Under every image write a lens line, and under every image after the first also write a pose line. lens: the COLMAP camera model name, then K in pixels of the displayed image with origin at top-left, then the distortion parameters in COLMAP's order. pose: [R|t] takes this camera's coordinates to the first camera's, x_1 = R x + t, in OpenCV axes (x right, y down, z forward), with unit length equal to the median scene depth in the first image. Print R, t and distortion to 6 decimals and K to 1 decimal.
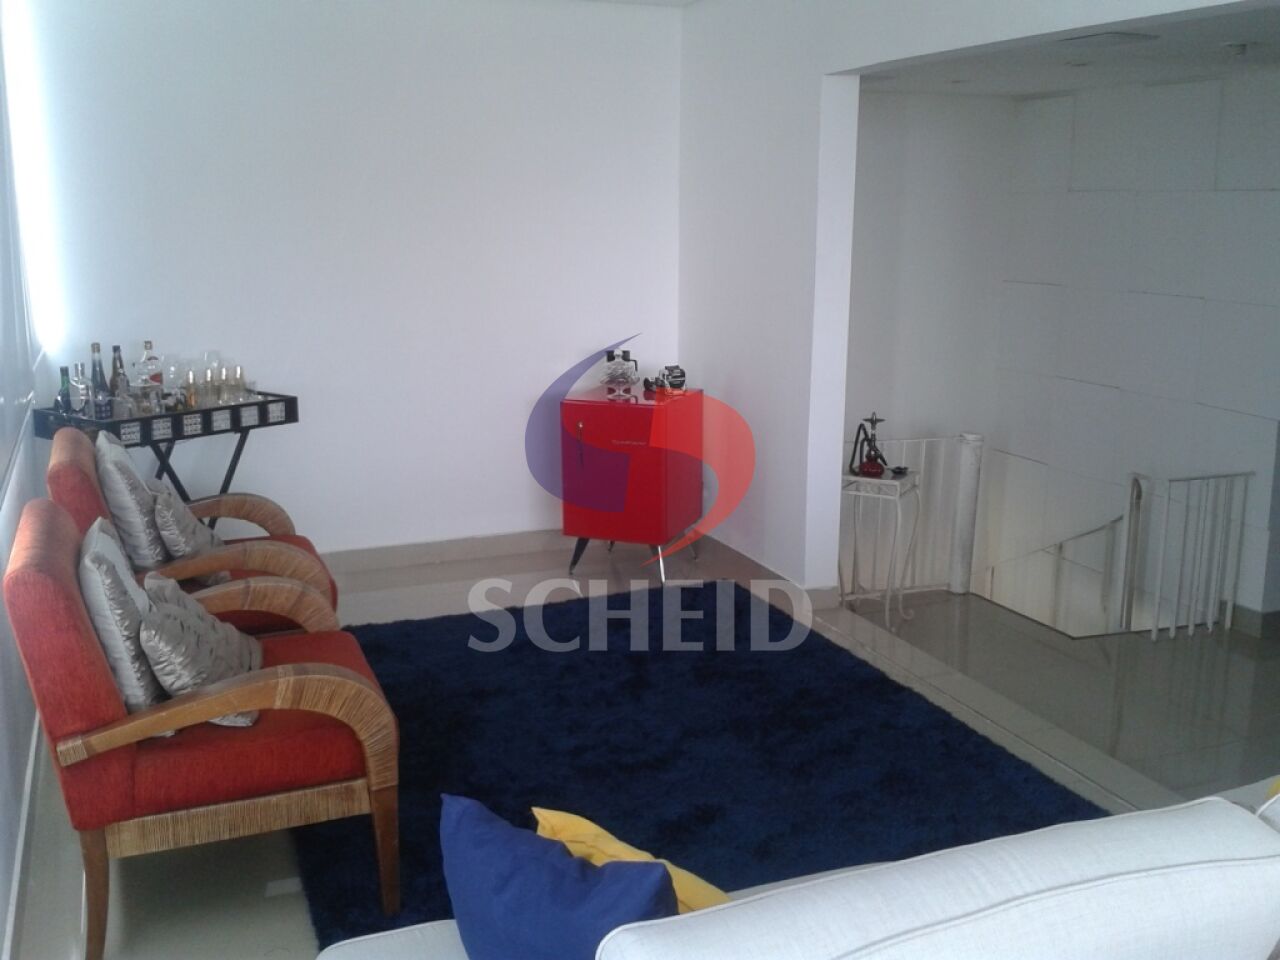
lens RADIAL K [[1270.9, 0, 639.6], [0, 1270.9, 452.4], [0, 0, 1]] dist [0.179285, -0.477928]
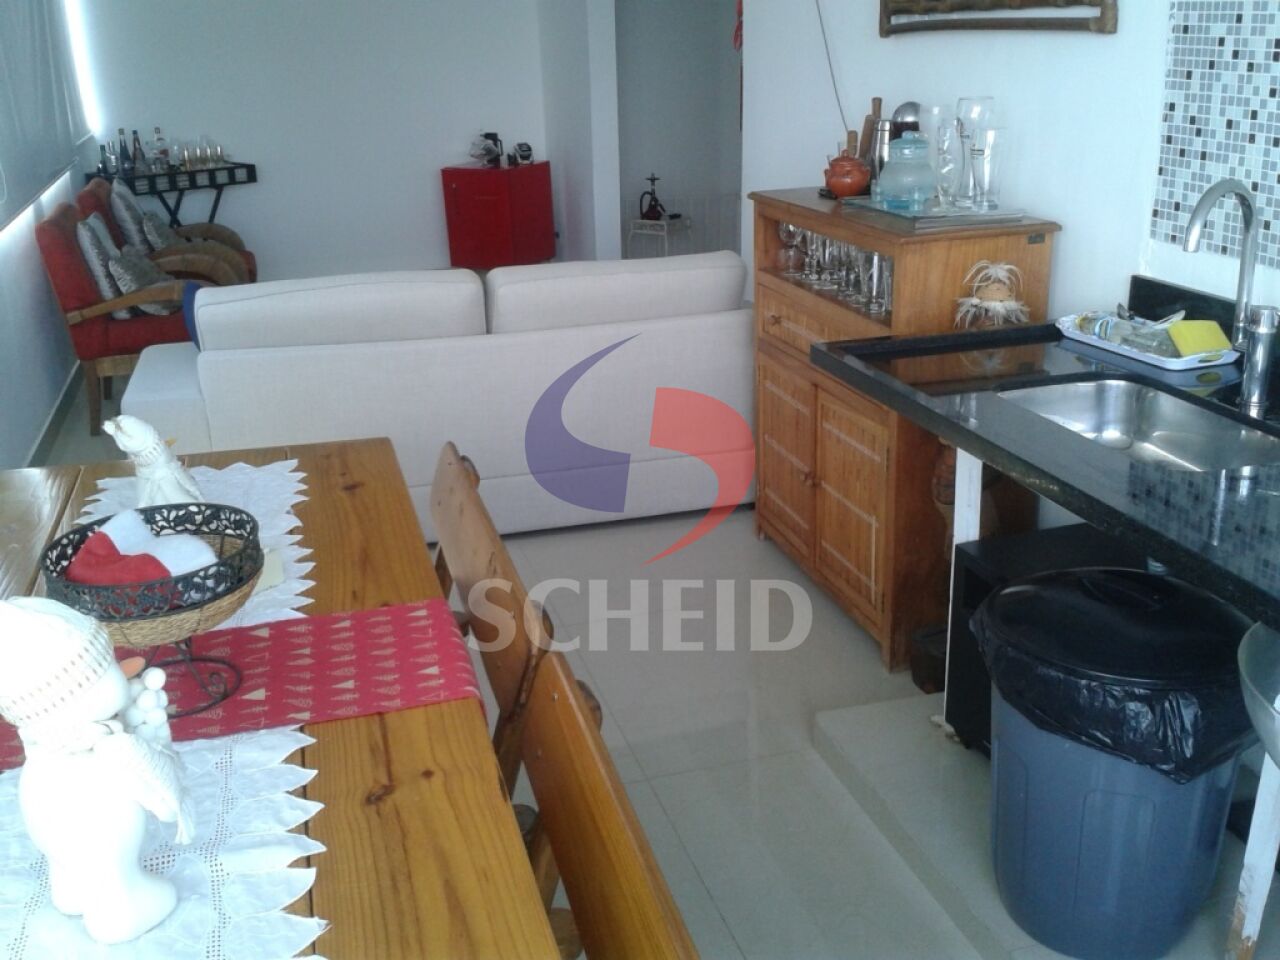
lens RADIAL K [[1270.9, 0, 639.6], [0, 1270.9, 452.4], [0, 0, 1]] dist [0.179285, -0.477928]
pose [[0.995108, 0.005931, -0.098611, 0.338607], [0.007268, 0.991095, 0.132955, 0.095024], [0.098522, -0.133022, 0.986204, -0.492758]]
